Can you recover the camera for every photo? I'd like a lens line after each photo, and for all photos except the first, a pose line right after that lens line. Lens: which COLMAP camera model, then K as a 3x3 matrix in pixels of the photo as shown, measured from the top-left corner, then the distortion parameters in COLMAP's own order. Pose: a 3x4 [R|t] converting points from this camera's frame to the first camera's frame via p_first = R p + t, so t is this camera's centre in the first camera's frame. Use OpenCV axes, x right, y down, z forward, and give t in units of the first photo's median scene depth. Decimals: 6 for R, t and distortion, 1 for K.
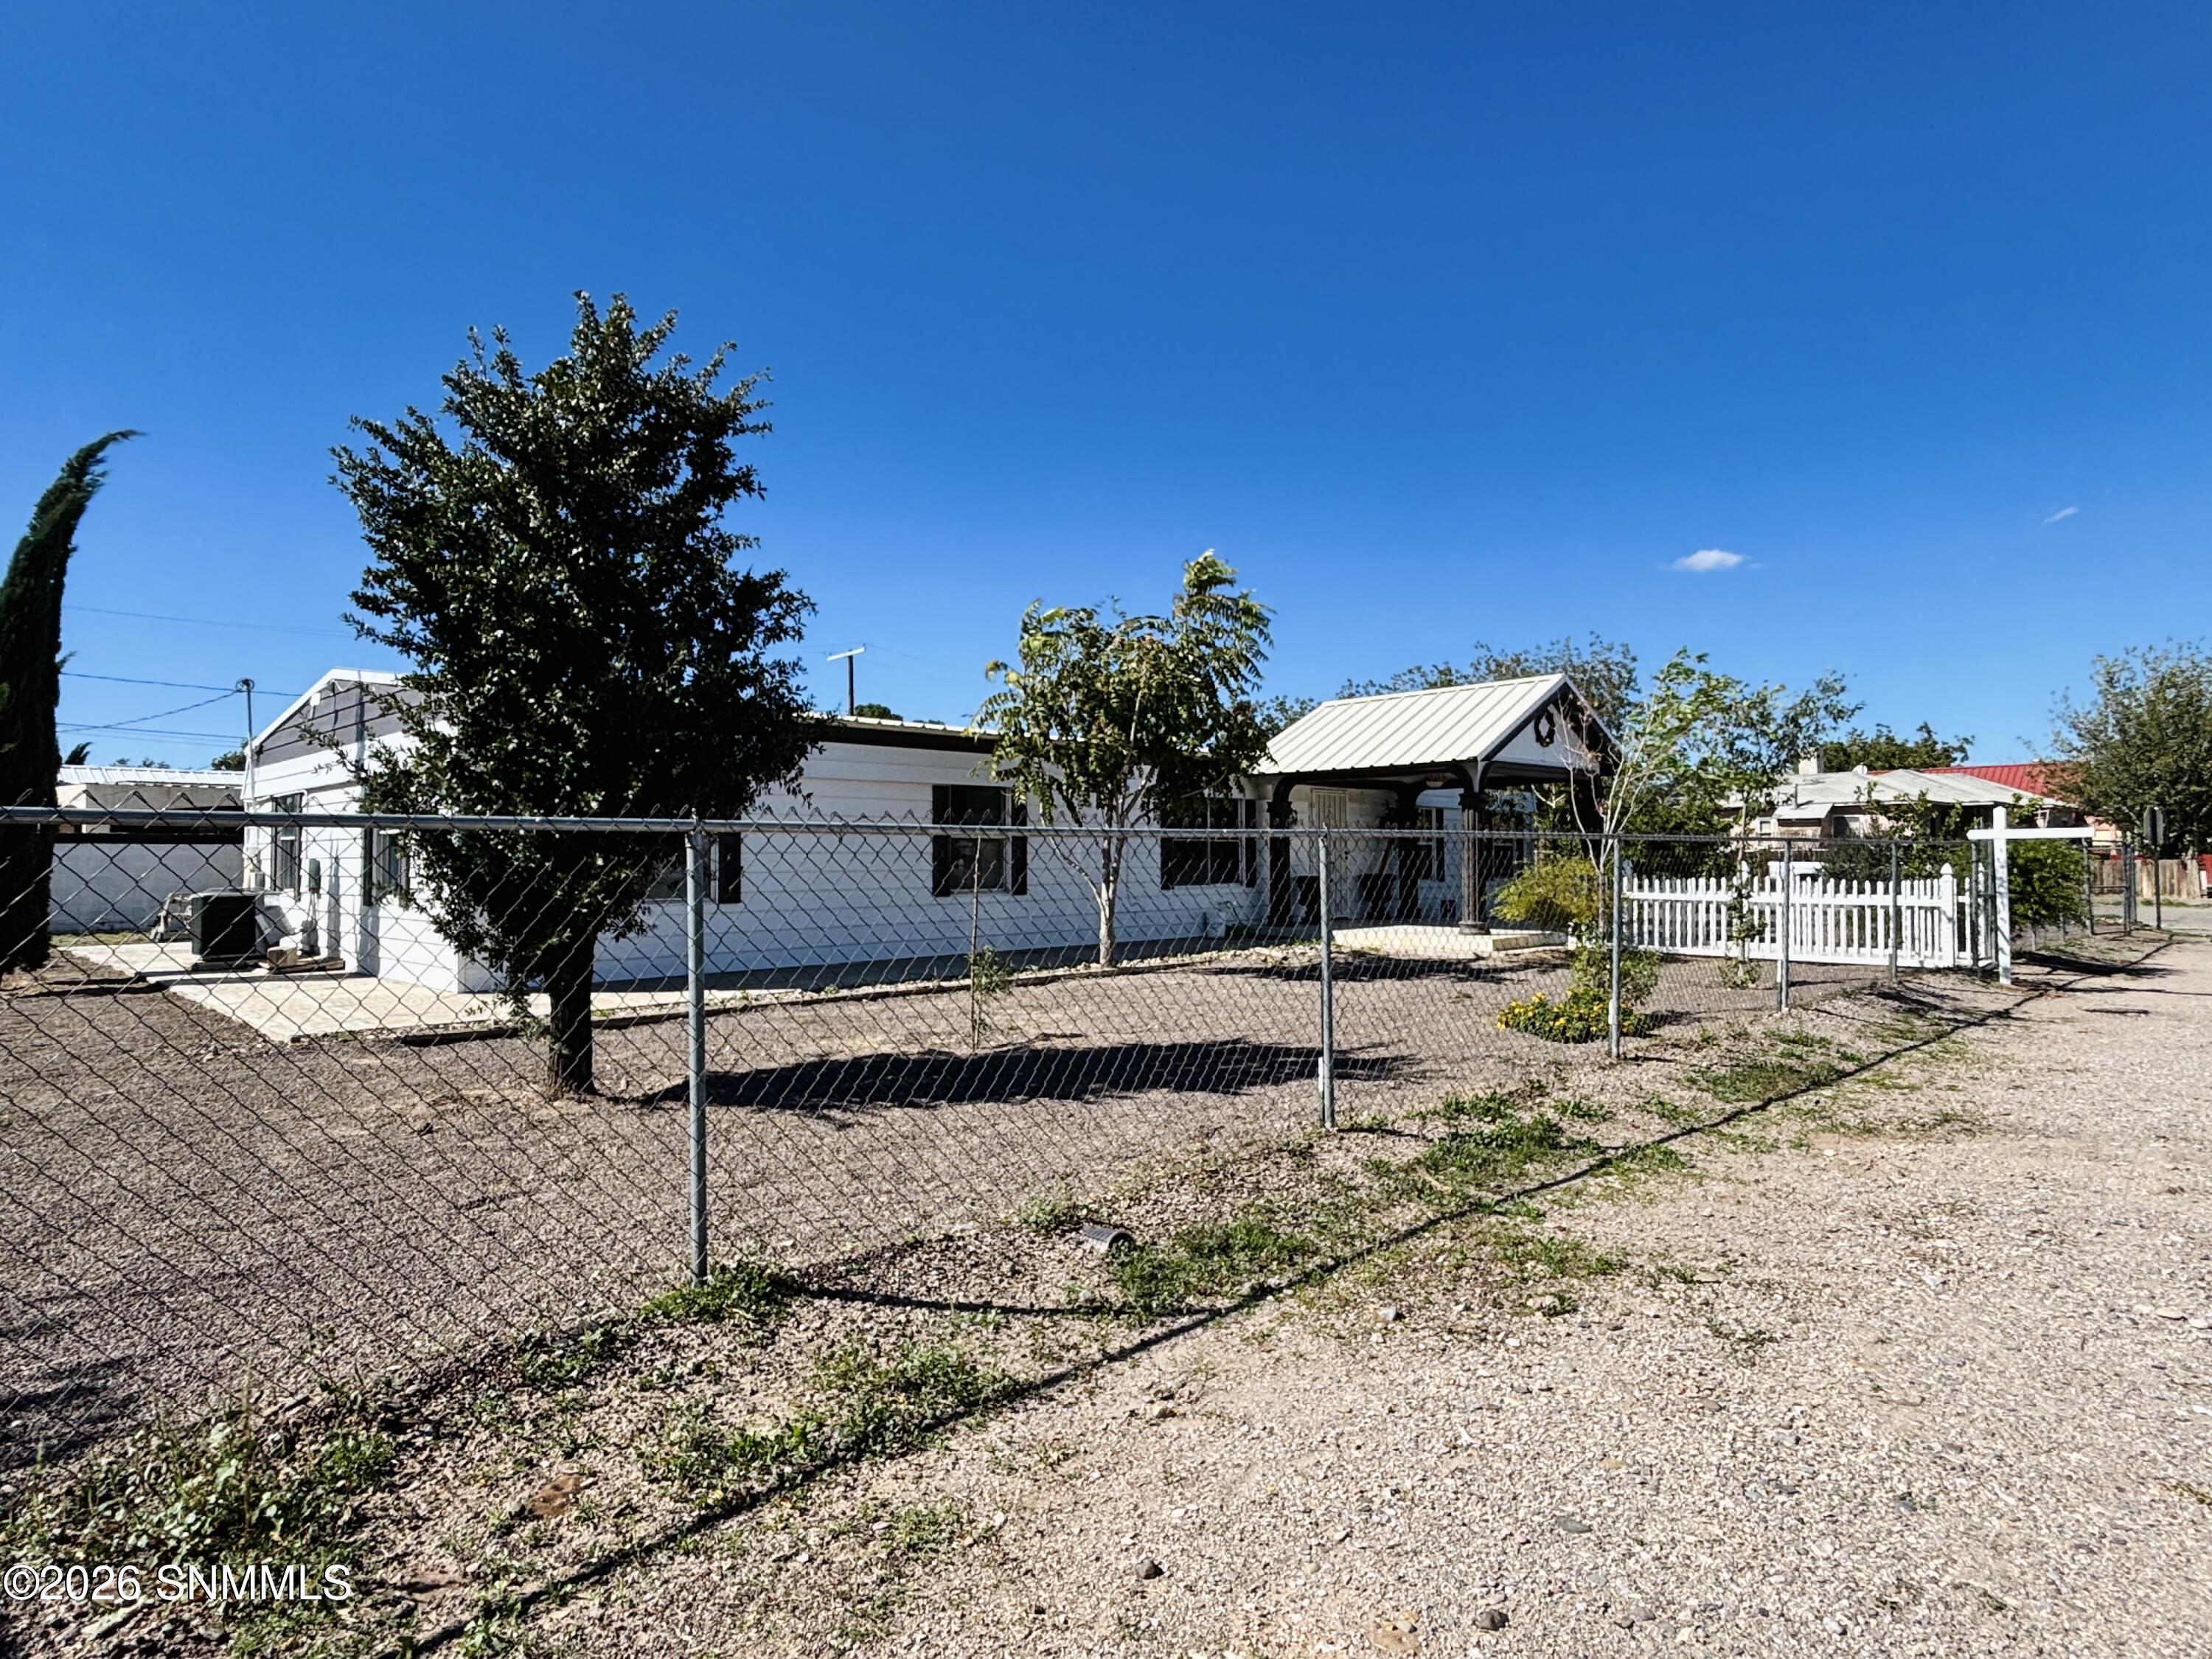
lens RADIAL K [[1258.0, 0, 1097.5], [0, 1258.0, 823.8], [0, 0, 1]] dist [-0.003323, 0.001322]
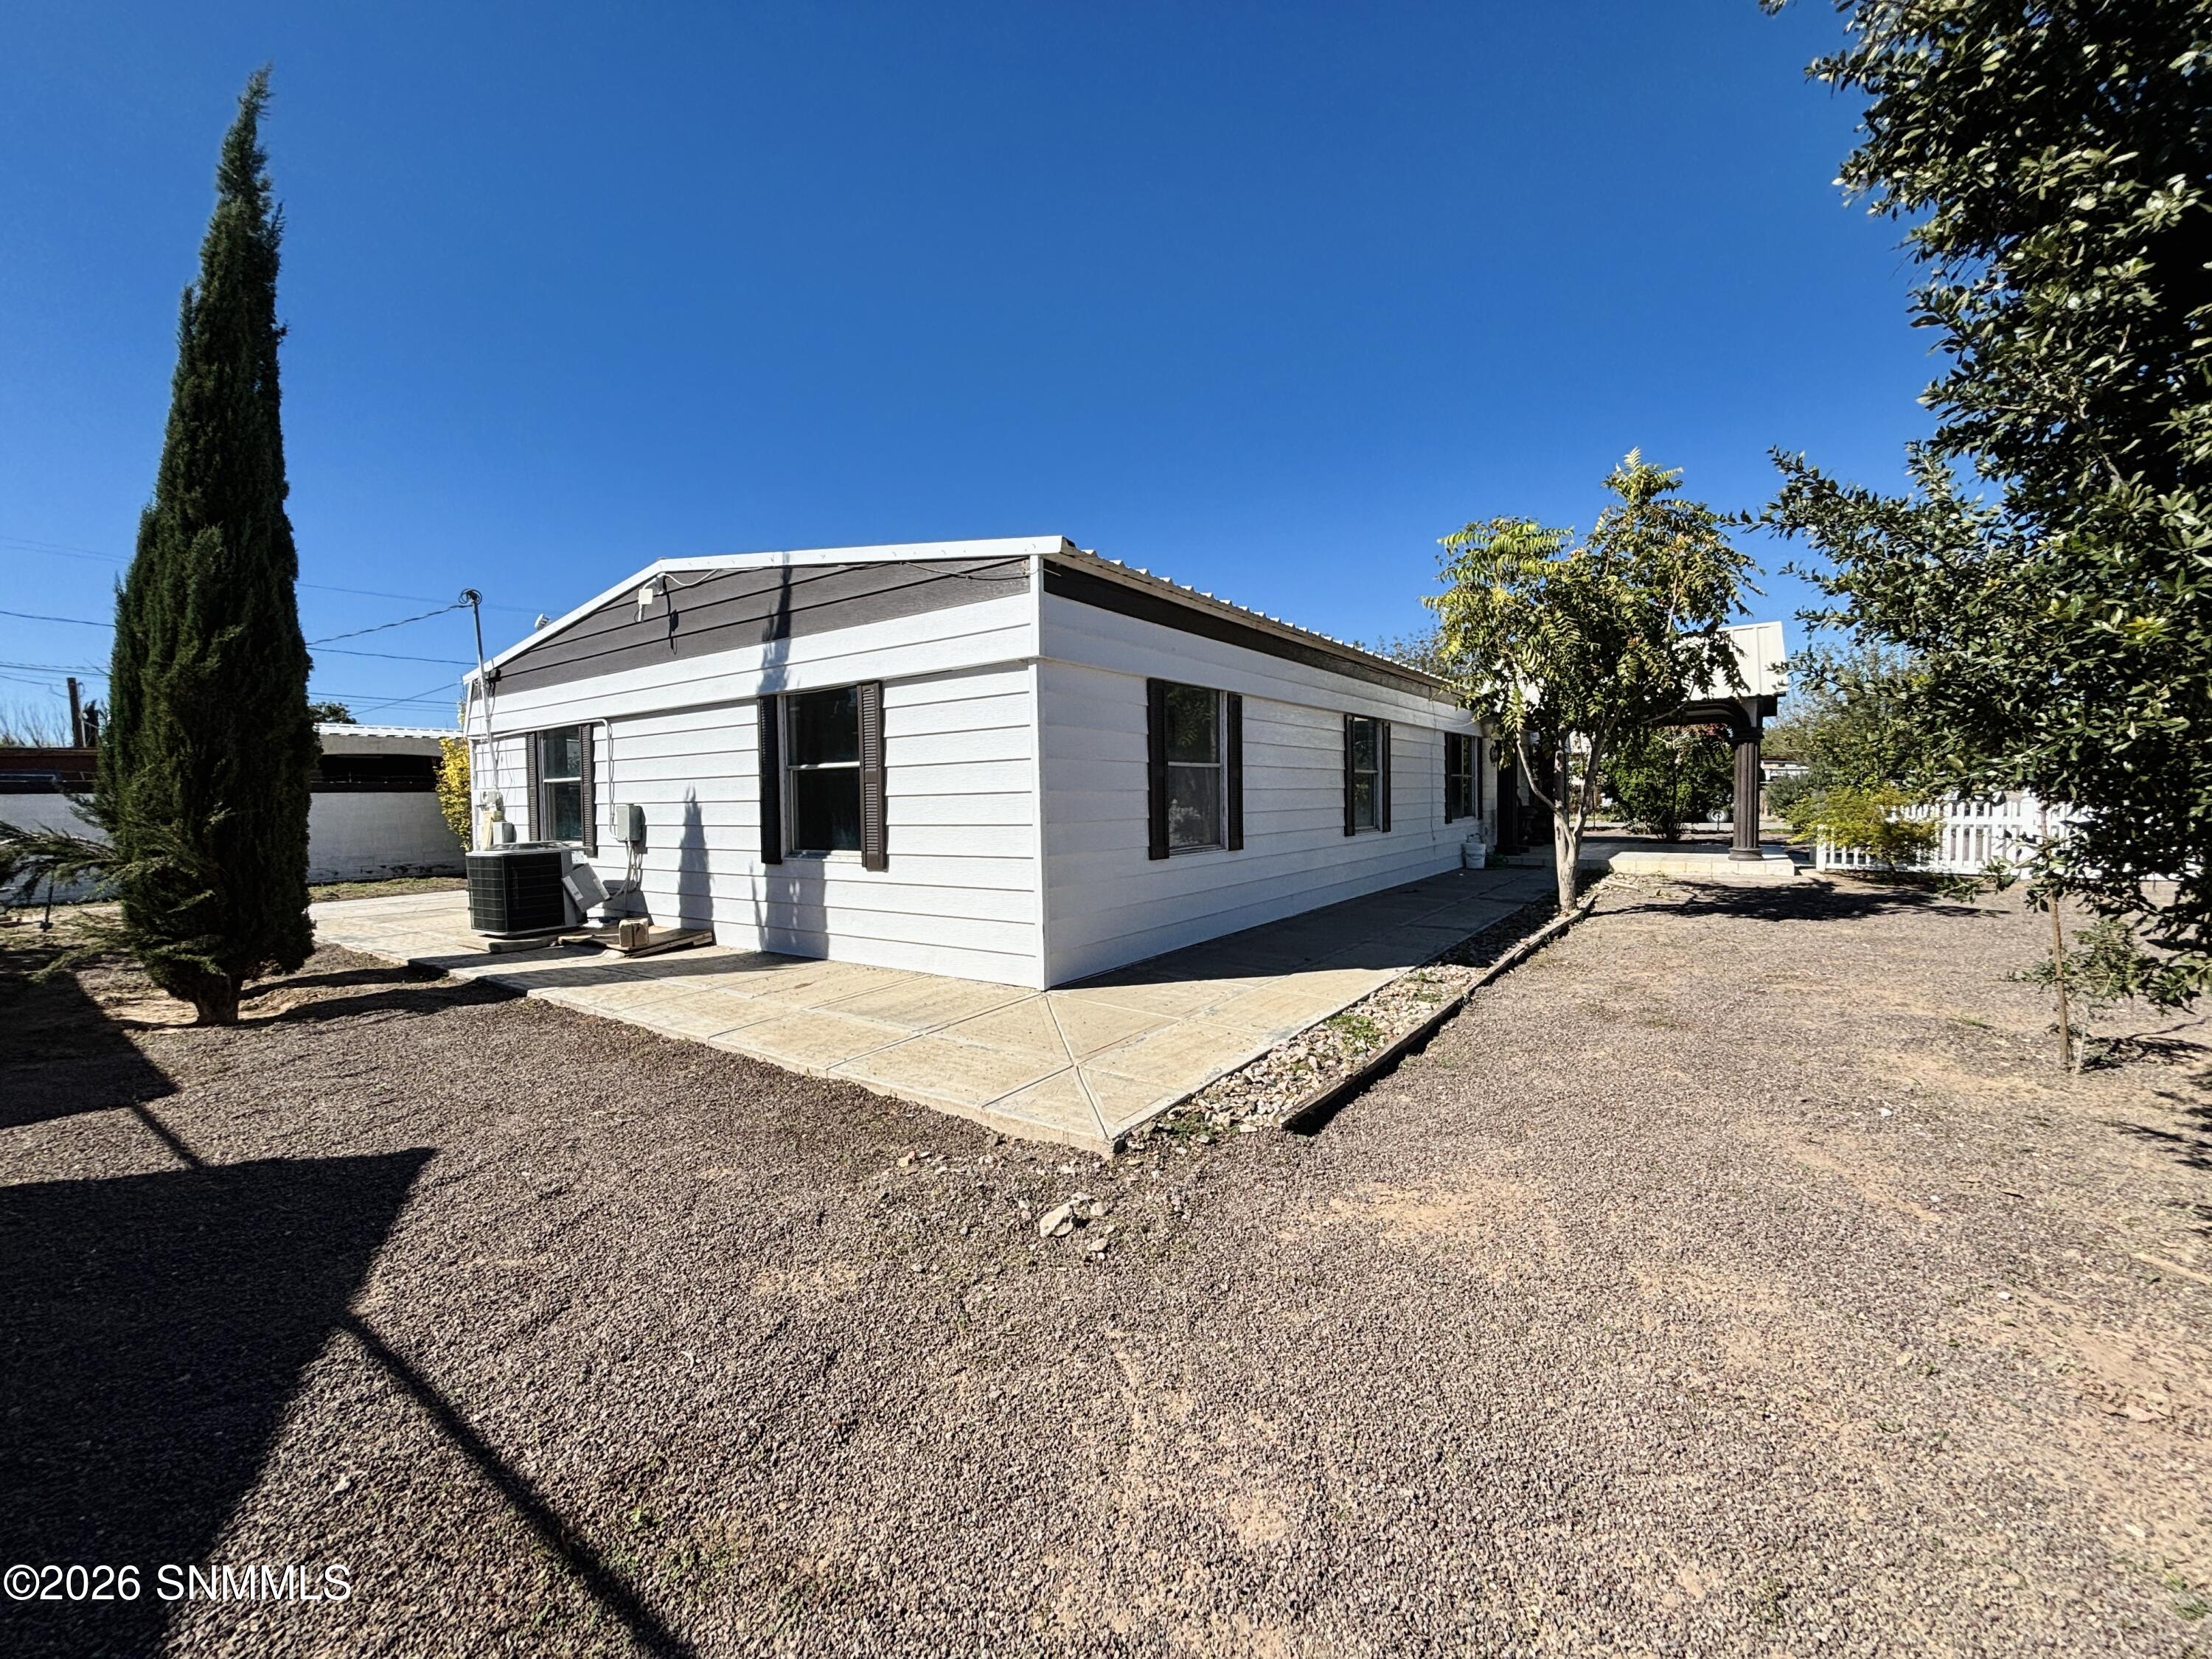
lens RADIAL K [[892.4, 0, 1111.6], [0, 892.4, 831.2], [0, 0, 1]] dist [0.008686, -0.000318]
pose [[0.984182, -0.020135, 0.176014, -0.434672], [0.009268, 0.998012, 0.062345, 0.012478], [-0.176920, -0.059727, 0.982411, 0.395374]]
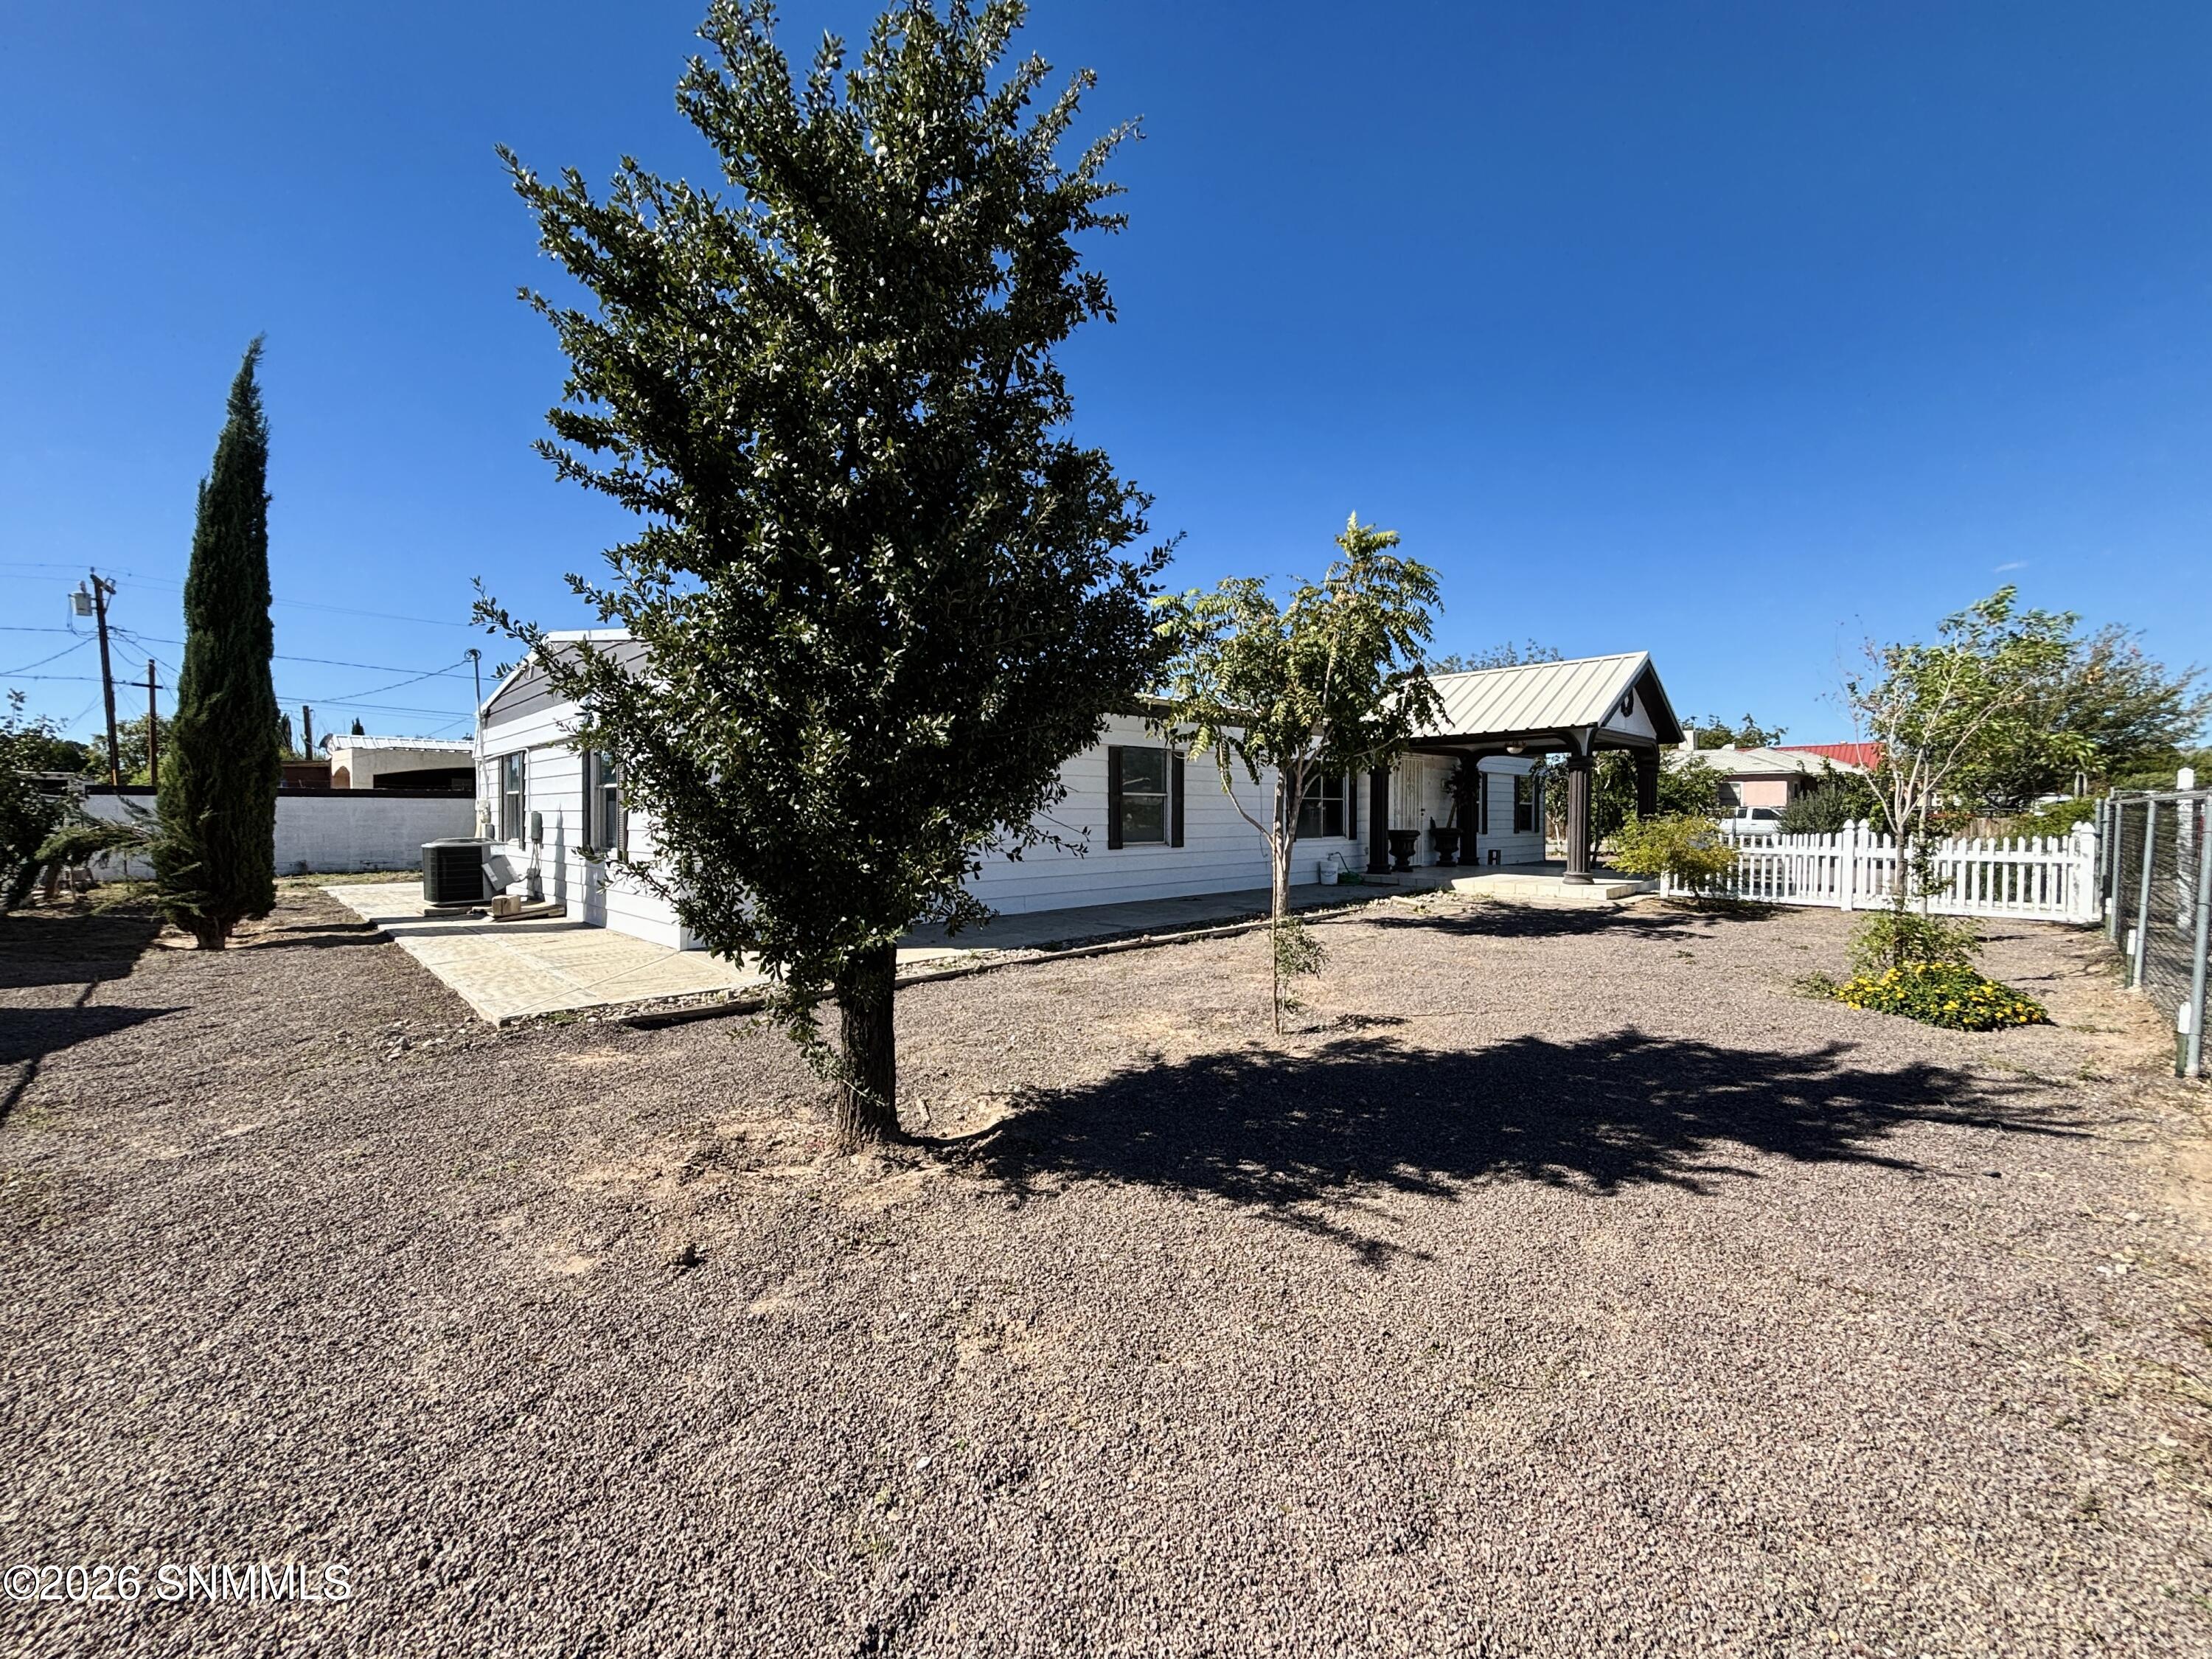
lens RADIAL K [[892.4, 0, 1111.3], [0, 892.4, 826.8], [0, 0, 1]] dist [0.008686, -0.000318]
pose [[0.999991, 0.003777, 0.001863, -0.137968], [-0.003853, 0.999078, 0.042769, 0.006527], [-0.001700, -0.042776, 0.999083, 0.240280]]
